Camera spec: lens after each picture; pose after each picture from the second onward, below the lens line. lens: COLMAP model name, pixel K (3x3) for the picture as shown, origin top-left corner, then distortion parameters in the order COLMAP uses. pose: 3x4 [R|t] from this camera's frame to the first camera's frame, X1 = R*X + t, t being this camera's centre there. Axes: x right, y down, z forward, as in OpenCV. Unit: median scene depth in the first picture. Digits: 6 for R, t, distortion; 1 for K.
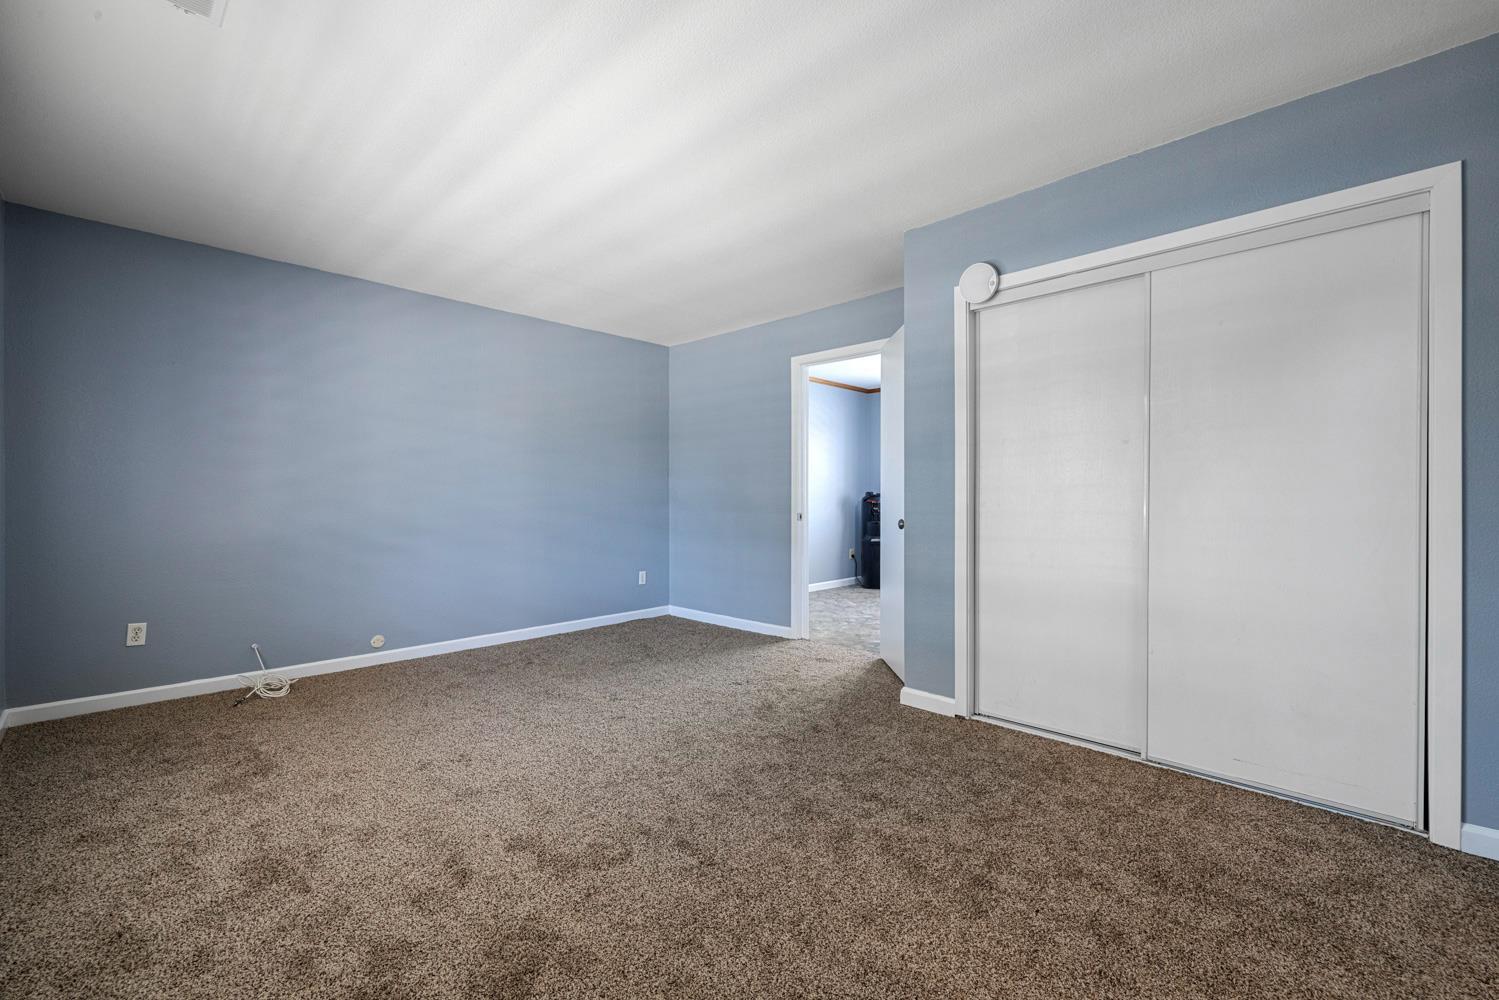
lens RADIAL K [[627.4, 0, 747.5], [0, 627.4, 496.8], [0, 0, 1]] dist [0.002533, -0.001041]
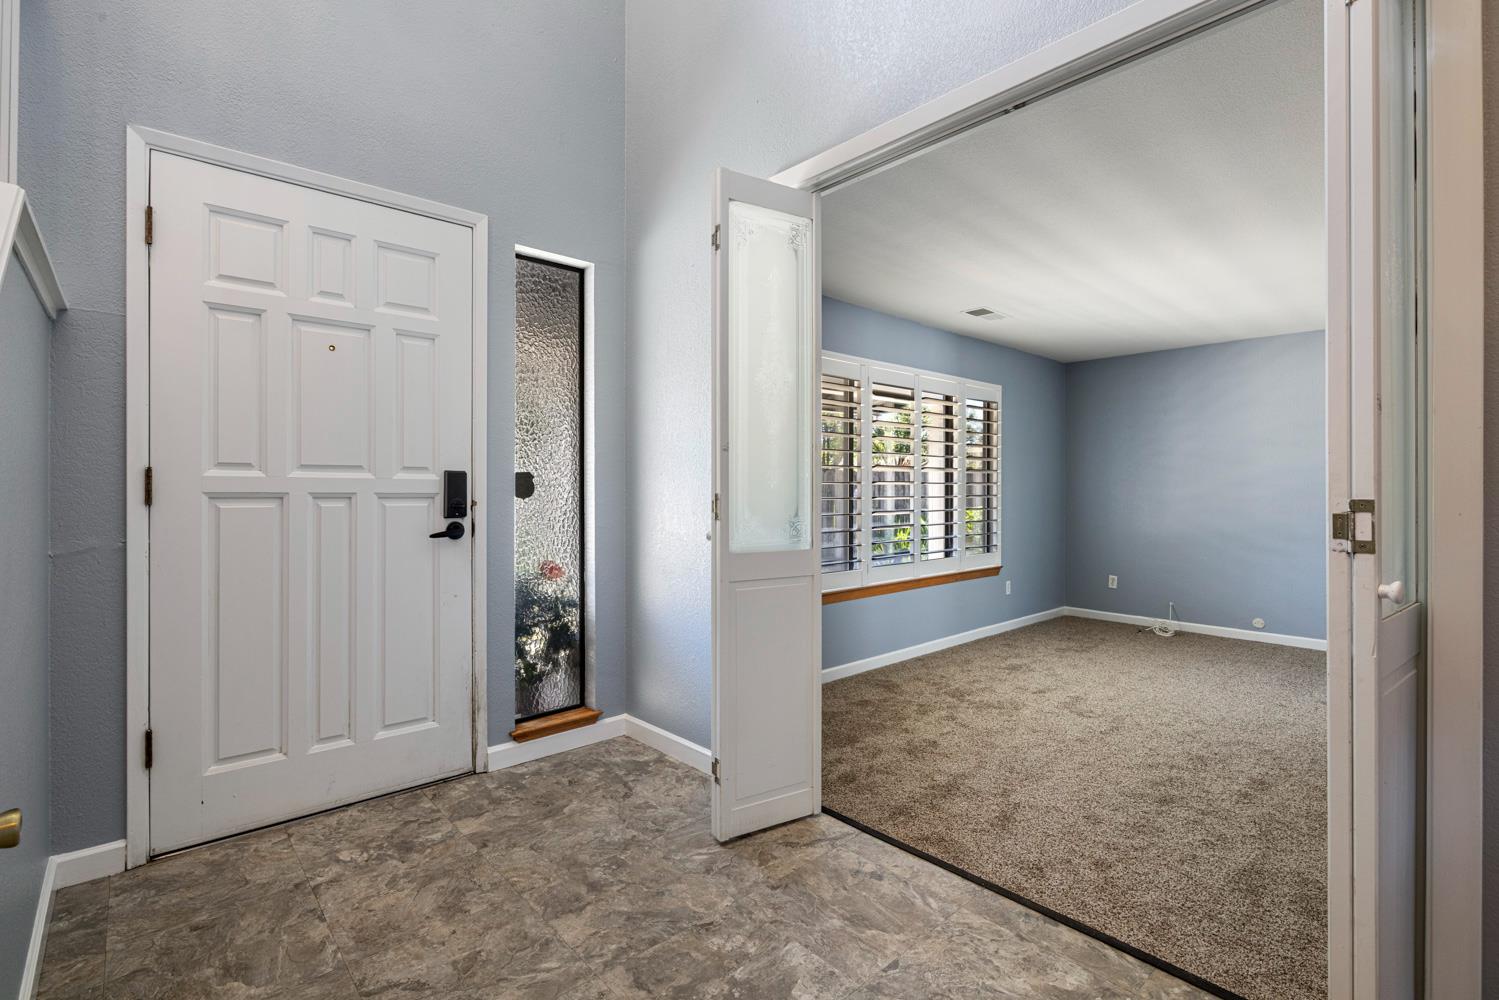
lens RADIAL K [[686.3, 0, 747.6], [0, 686.3, 487.7], [0, 0, 1]] dist [-0.009932, 0.002486]
pose [[-0.072113, -0.003167, -0.997391, 1.553064], [-0.004018, 0.999988, -0.002884, -0.059563], [0.997388, 0.003800, -0.072125, 0.145282]]
